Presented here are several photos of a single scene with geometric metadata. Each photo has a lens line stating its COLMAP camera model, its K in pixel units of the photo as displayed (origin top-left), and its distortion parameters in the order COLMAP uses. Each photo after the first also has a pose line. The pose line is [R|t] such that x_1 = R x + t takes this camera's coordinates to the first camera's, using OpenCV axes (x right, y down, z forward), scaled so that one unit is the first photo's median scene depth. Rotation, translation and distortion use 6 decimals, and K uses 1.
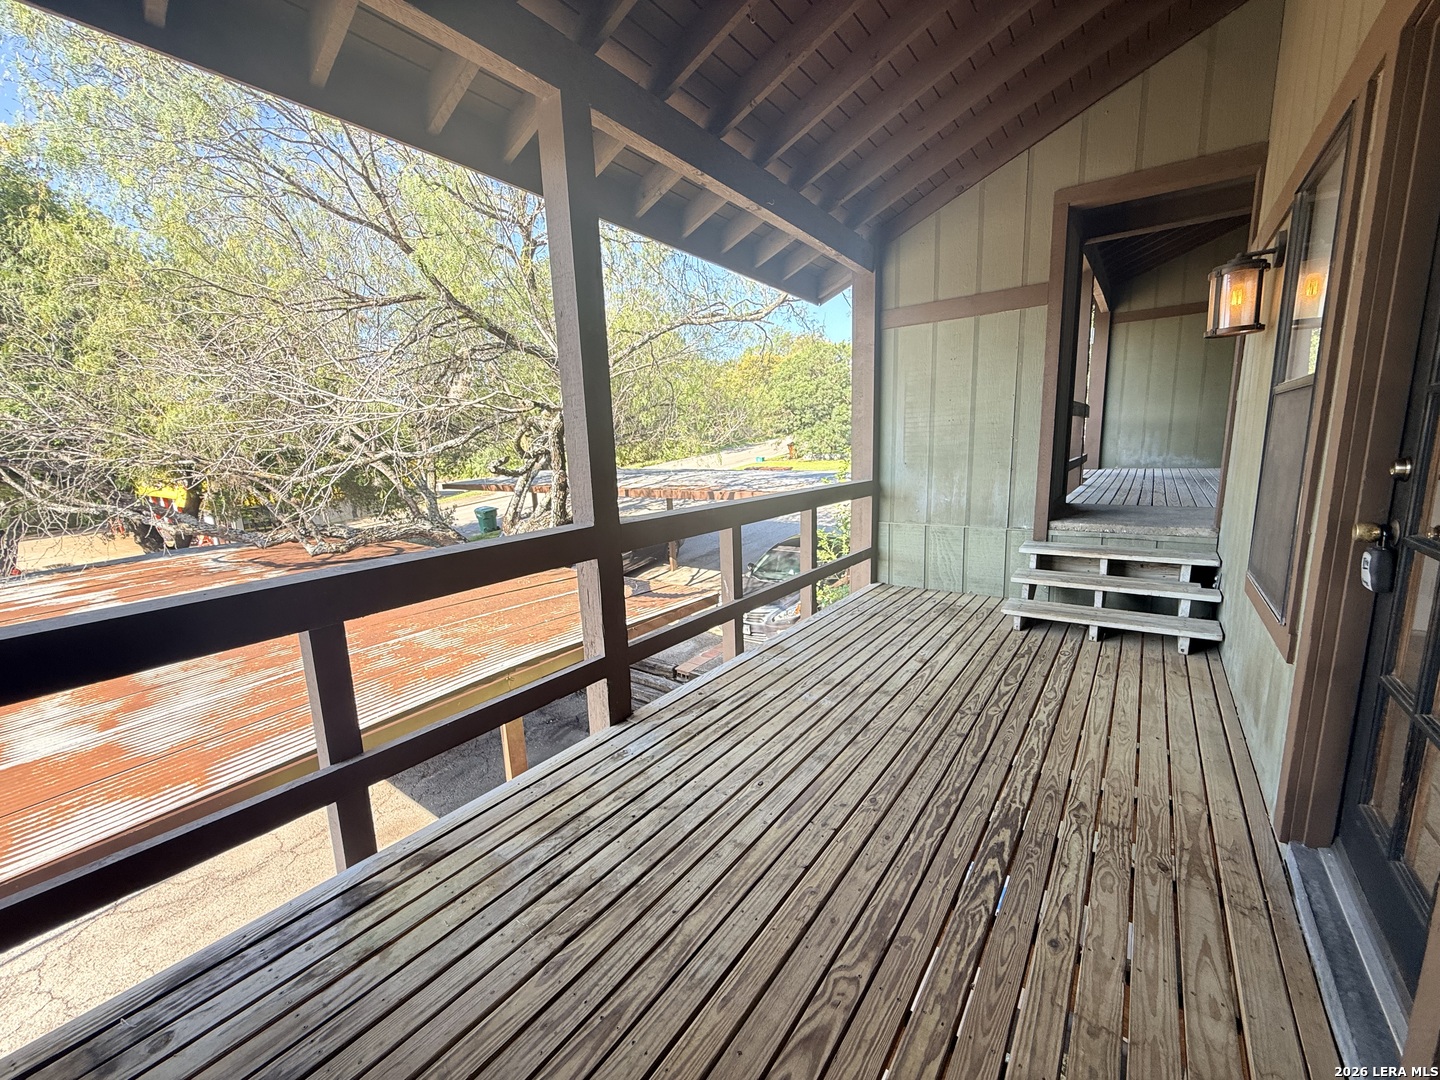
lens RADIAL K [[575.3, 0, 718.4], [0, 575.3, 544.3], [0, 0, 1]] dist [-0.001940, -0.000256]
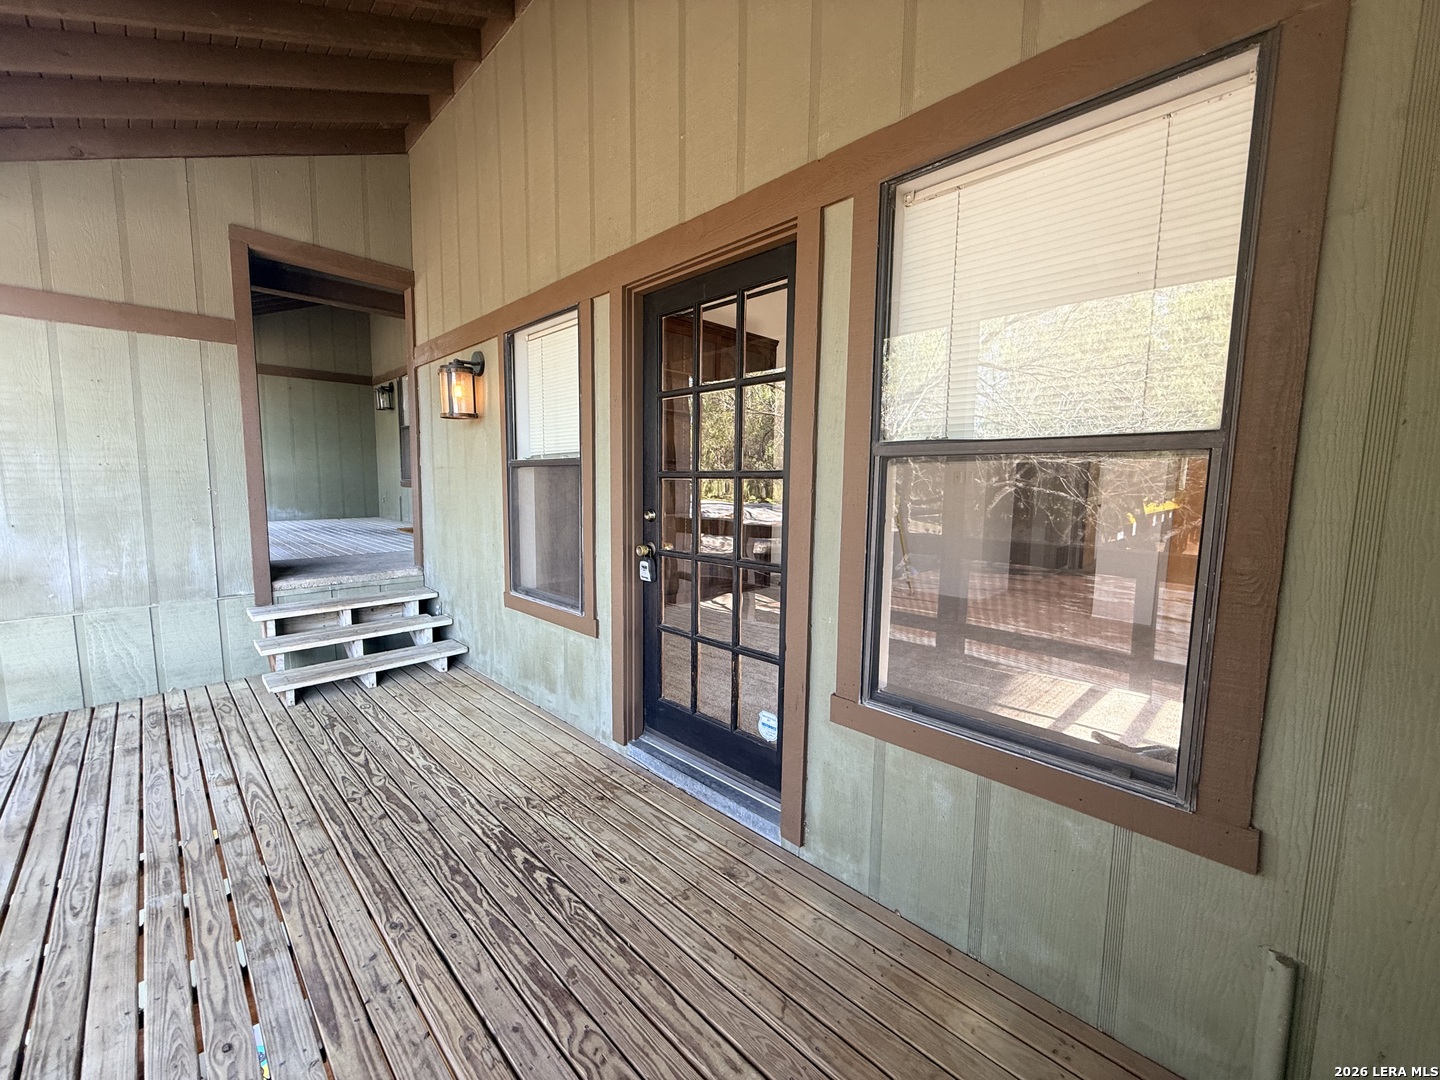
lens RADIAL K [[575.3, 0, 718.4], [0, 575.3, 544.3], [0, 0, 1]] dist [-0.001940, -0.000256]
pose [[0.144431, -0.071505, 0.986928, -0.261009], [0.159890, 0.985965, 0.048037, -0.036438], [-0.976512, 0.150862, 0.153837, 0.197938]]
